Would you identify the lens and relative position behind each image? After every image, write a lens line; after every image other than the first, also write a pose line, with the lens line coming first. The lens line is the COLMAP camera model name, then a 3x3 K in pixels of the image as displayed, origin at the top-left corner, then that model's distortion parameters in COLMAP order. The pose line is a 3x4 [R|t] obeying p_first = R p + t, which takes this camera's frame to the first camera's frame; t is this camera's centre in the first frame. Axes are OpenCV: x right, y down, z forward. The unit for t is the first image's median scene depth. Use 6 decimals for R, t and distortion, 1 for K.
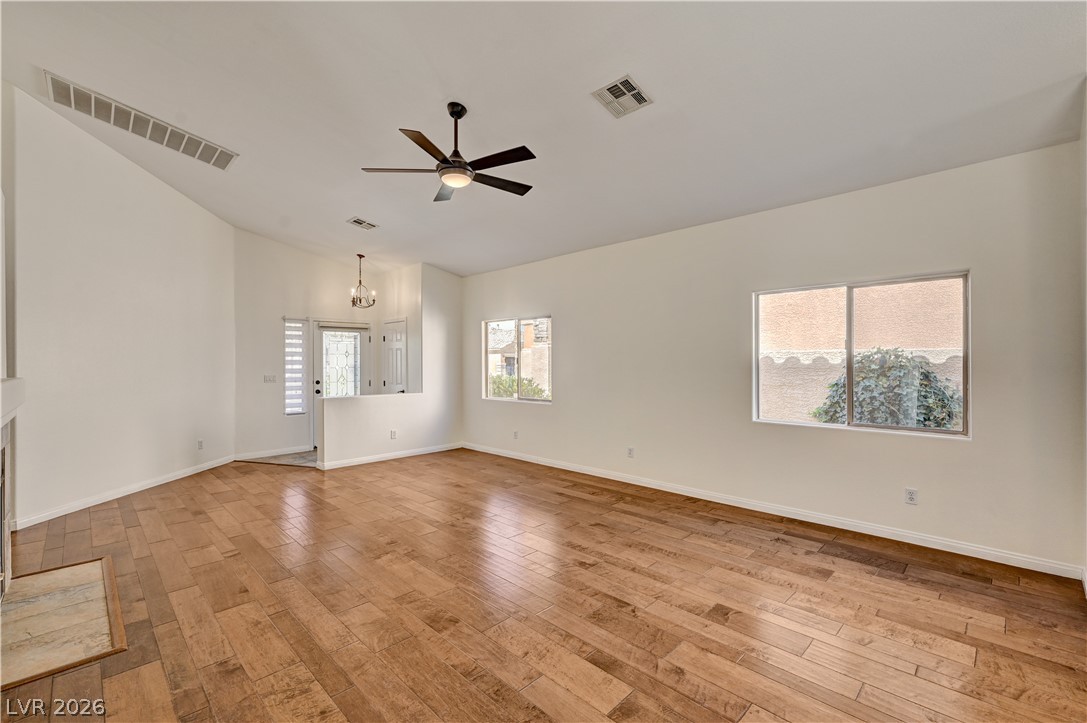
lens RADIAL K [[471.4, 0, 544.5], [0, 471.4, 361.1], [0, 0, 1]] dist [-0.003227, -0.000655]
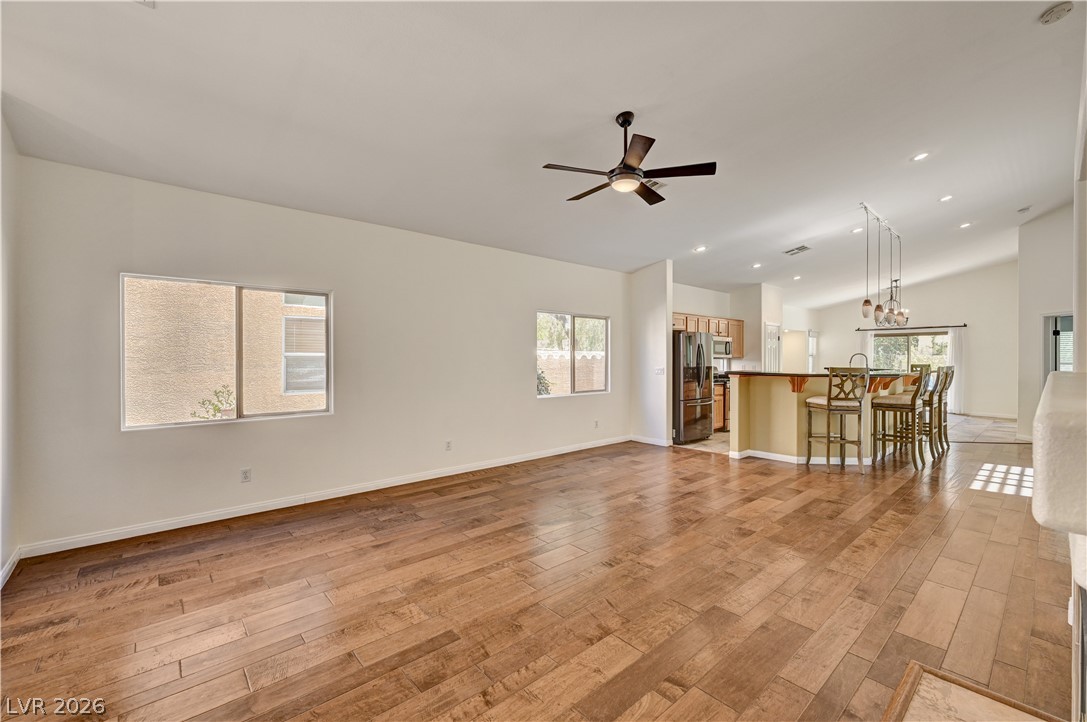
lens RADIAL K [[471.4, 0, 519.9], [0, 471.4, 362.0], [0, 0, 1]] dist [-0.003227, -0.000655]
pose [[0.067359, -0.004618, 0.997718, -1.289929], [-0.001253, 0.999988, 0.004713, 0.004562], [-0.997728, -0.001568, 0.067353, 1.180526]]
